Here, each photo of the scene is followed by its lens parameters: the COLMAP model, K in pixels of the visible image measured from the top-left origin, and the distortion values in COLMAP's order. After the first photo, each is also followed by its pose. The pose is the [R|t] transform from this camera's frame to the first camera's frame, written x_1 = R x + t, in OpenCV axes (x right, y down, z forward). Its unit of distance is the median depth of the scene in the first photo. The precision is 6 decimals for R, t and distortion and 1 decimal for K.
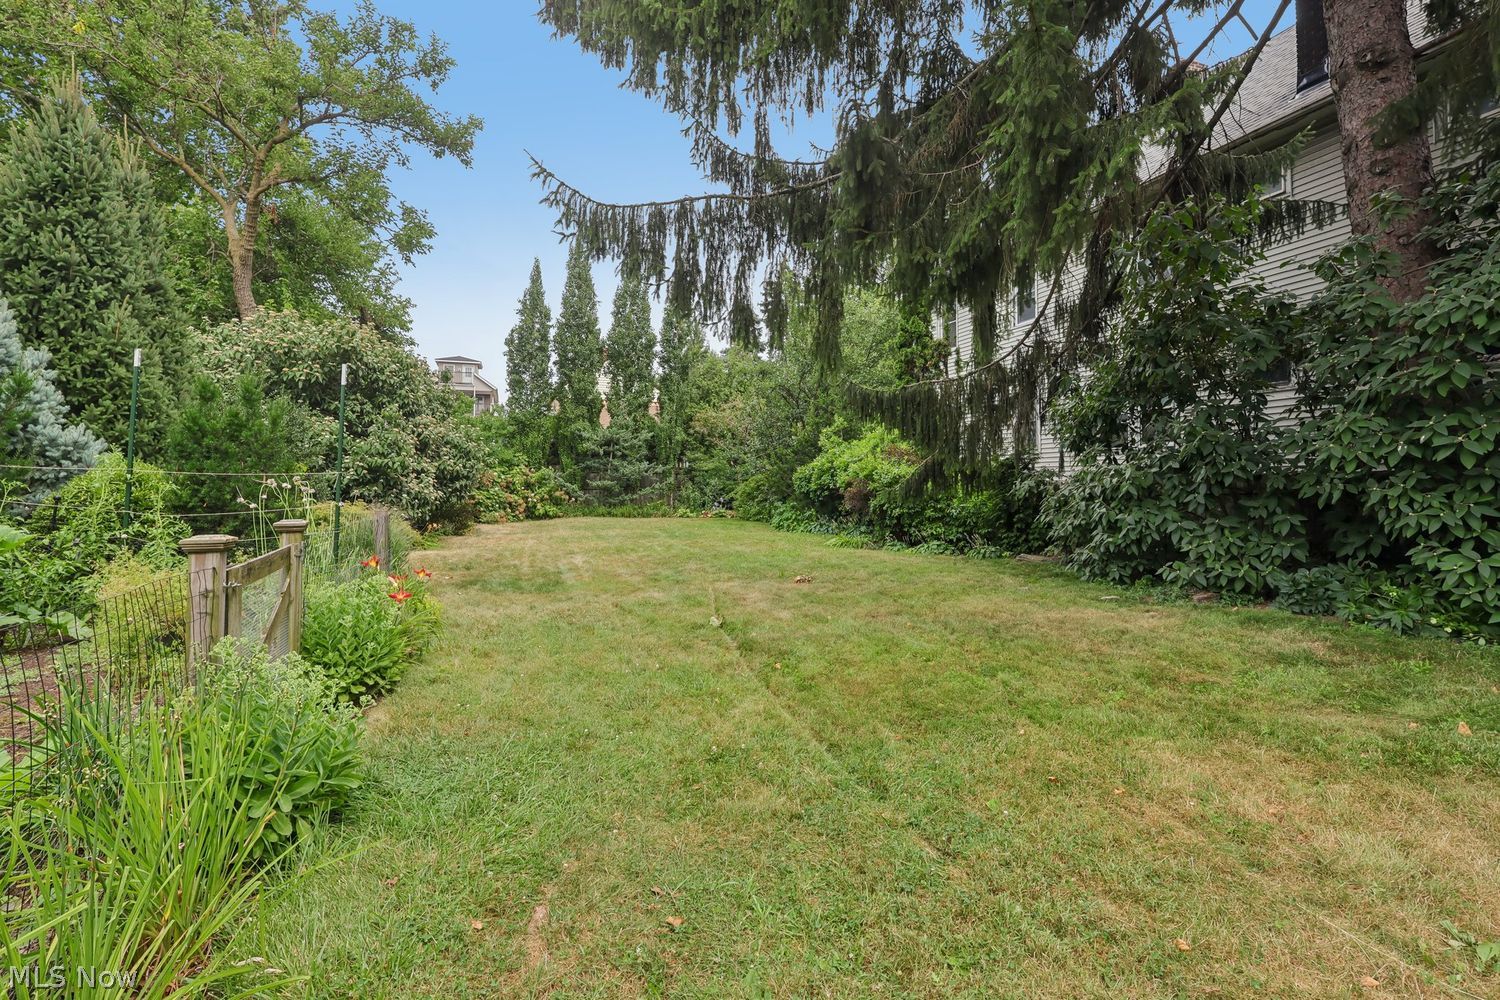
lens RADIAL K [[681.3, 0, 749.7], [0, 681.3, 498.2], [0, 0, 1]] dist [0.001714, 0.000259]
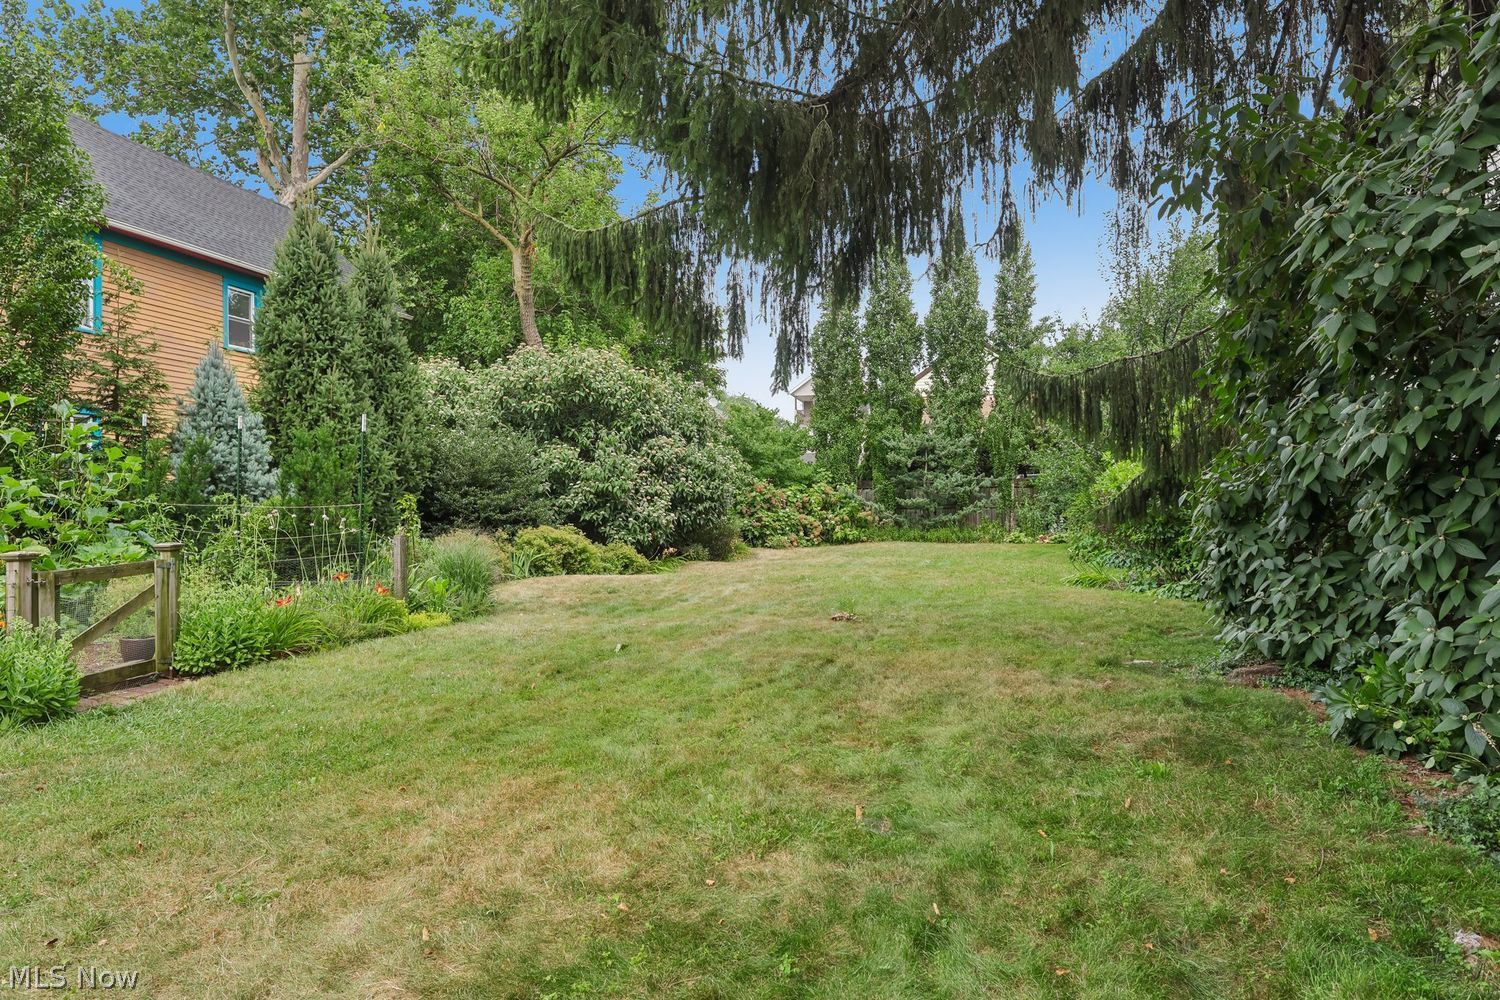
lens RADIAL K [[844.5, 0, 741.6], [0, 844.5, 540.0], [0, 0, 1]] dist [0.011840, 0.000931]
pose [[0.871020, 0.004676, -0.491226, 0.118528], [0.008022, 0.999686, 0.023740, -0.000869], [0.491182, -0.024619, 0.870709, 0.002668]]
